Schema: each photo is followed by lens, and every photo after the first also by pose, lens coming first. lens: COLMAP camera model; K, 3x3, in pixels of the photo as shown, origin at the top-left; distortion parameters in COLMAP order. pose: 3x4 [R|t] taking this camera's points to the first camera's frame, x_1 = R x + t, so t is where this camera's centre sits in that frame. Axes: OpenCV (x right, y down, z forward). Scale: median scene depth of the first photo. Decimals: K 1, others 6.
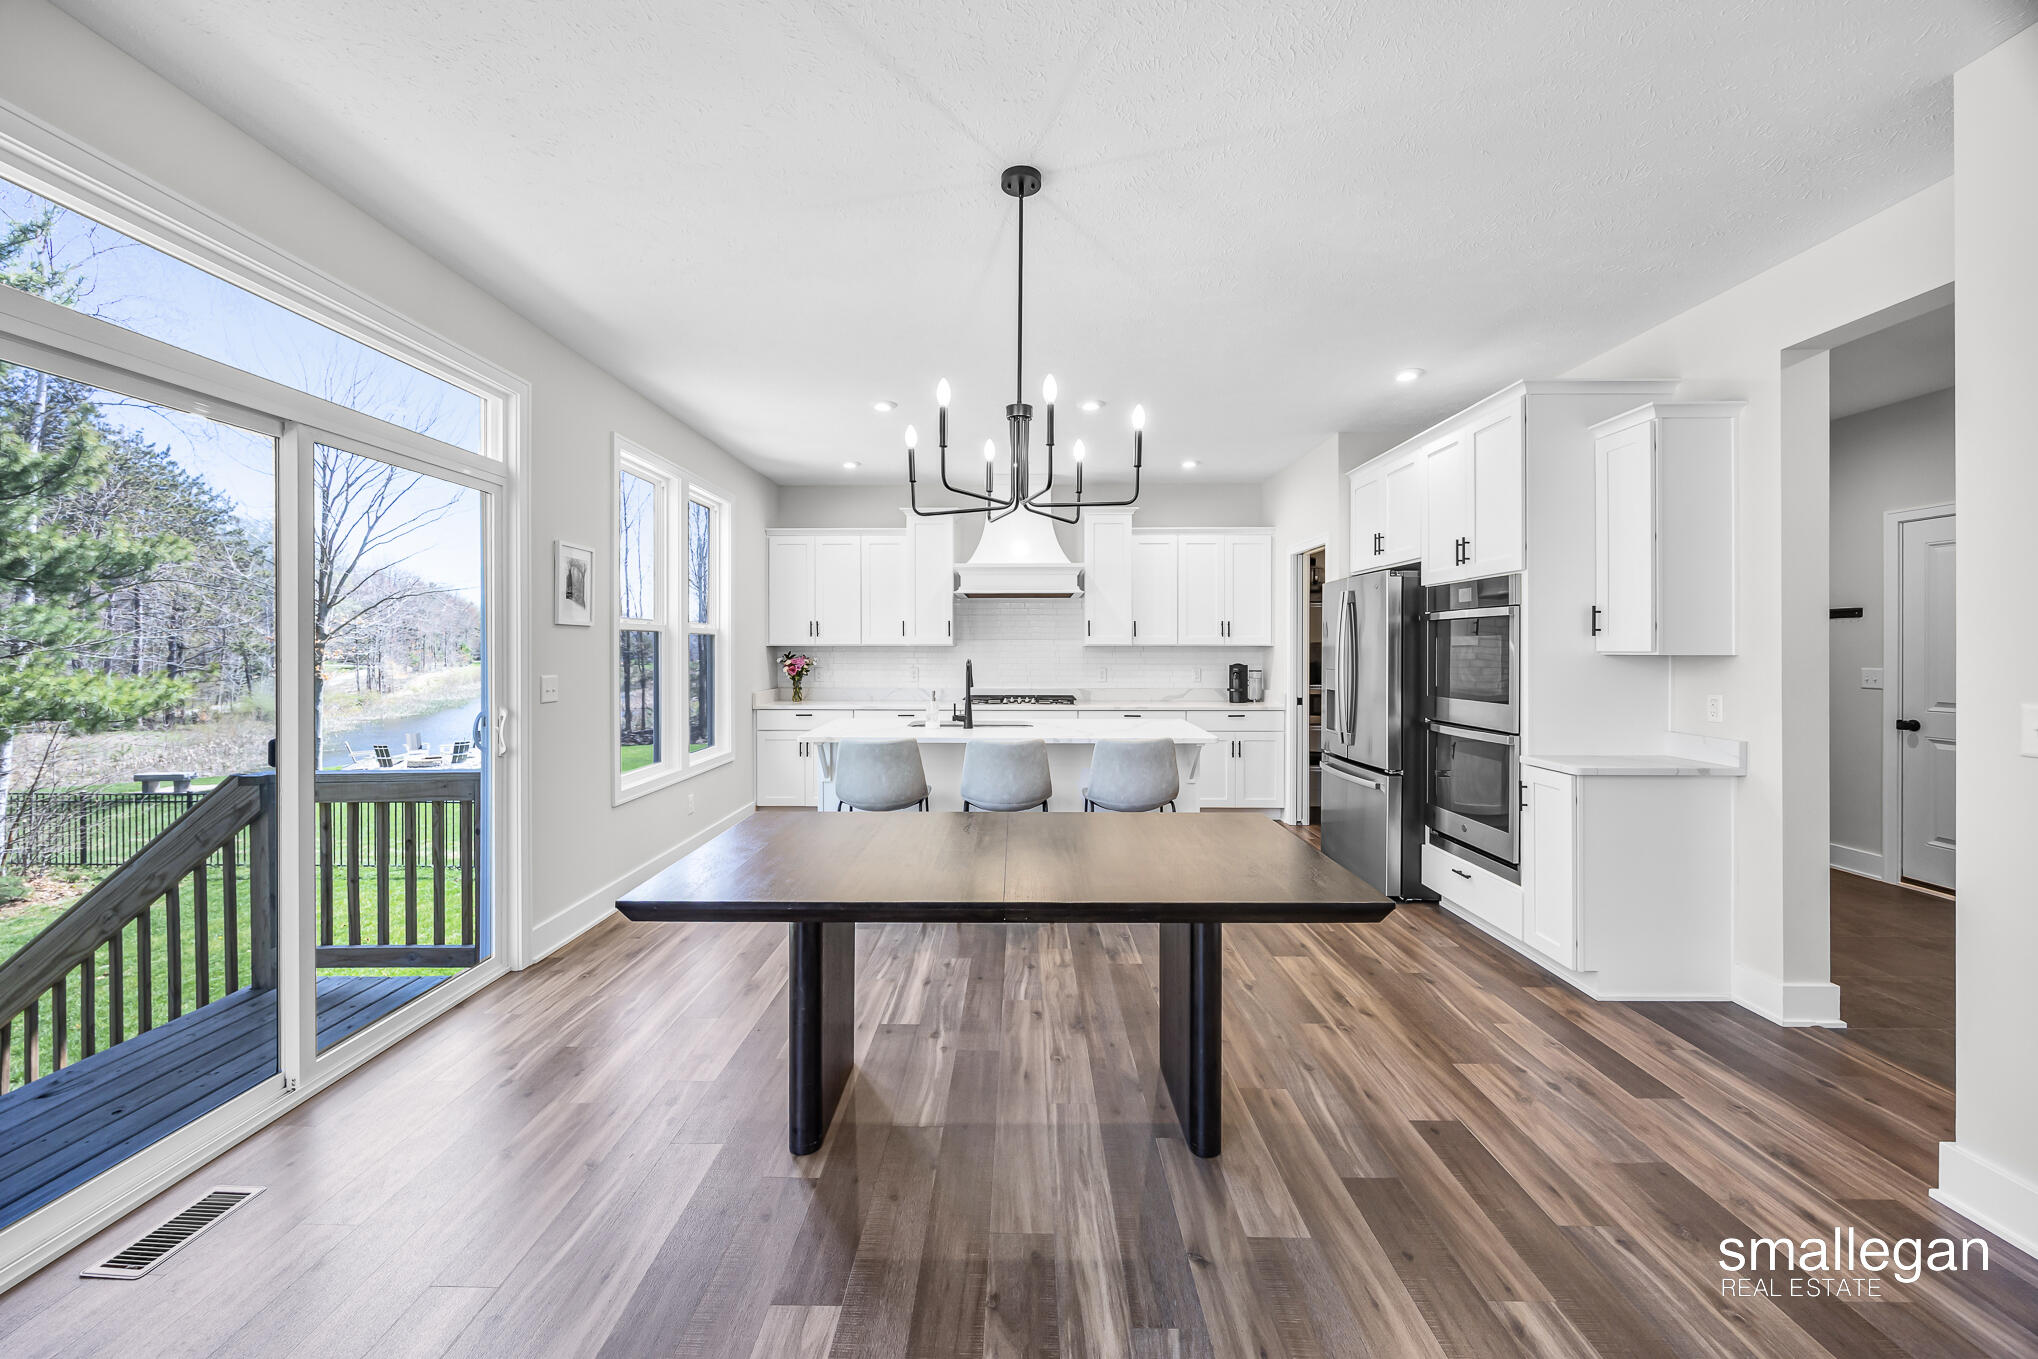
lens RADIAL K [[790.1, 0, 1014.4], [0, 790.1, 651.2], [0, 0, 1]] dist [0.000200, 0.000163]
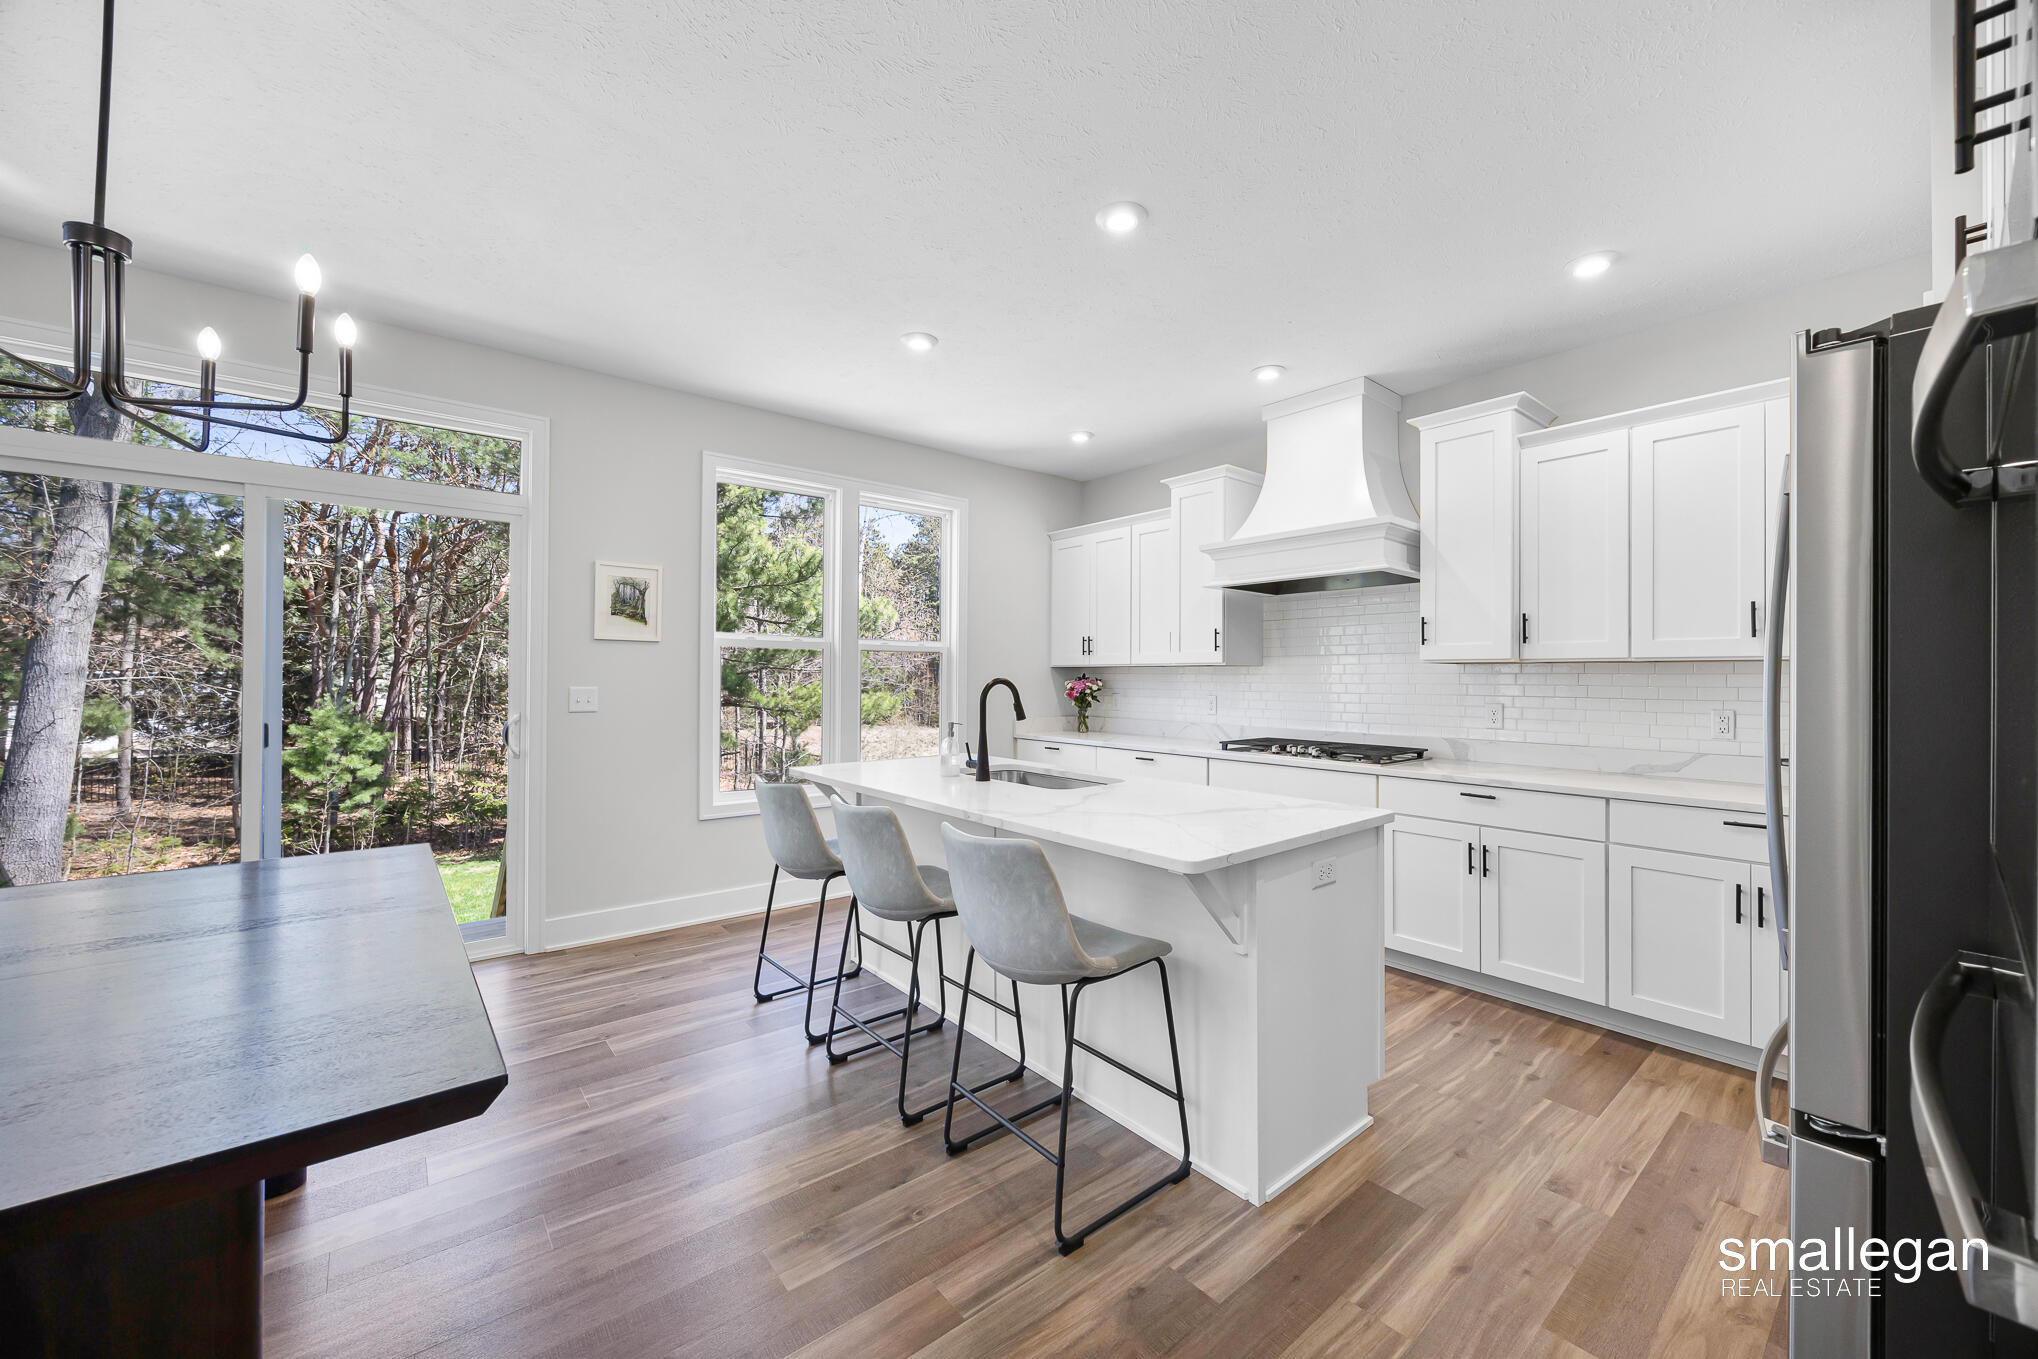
lens RADIAL K [[774.5, 0, 1019.0], [0, 774.5, 679.5], [0, 0, 1]] dist [-0.000022, 0.000037]
pose [[0.647974, 0.006147, -0.761638, 0.326751], [-0.008579, 0.999963, 0.000772, 0.007451], [0.761614, 0.006034, 0.648002, 0.420364]]
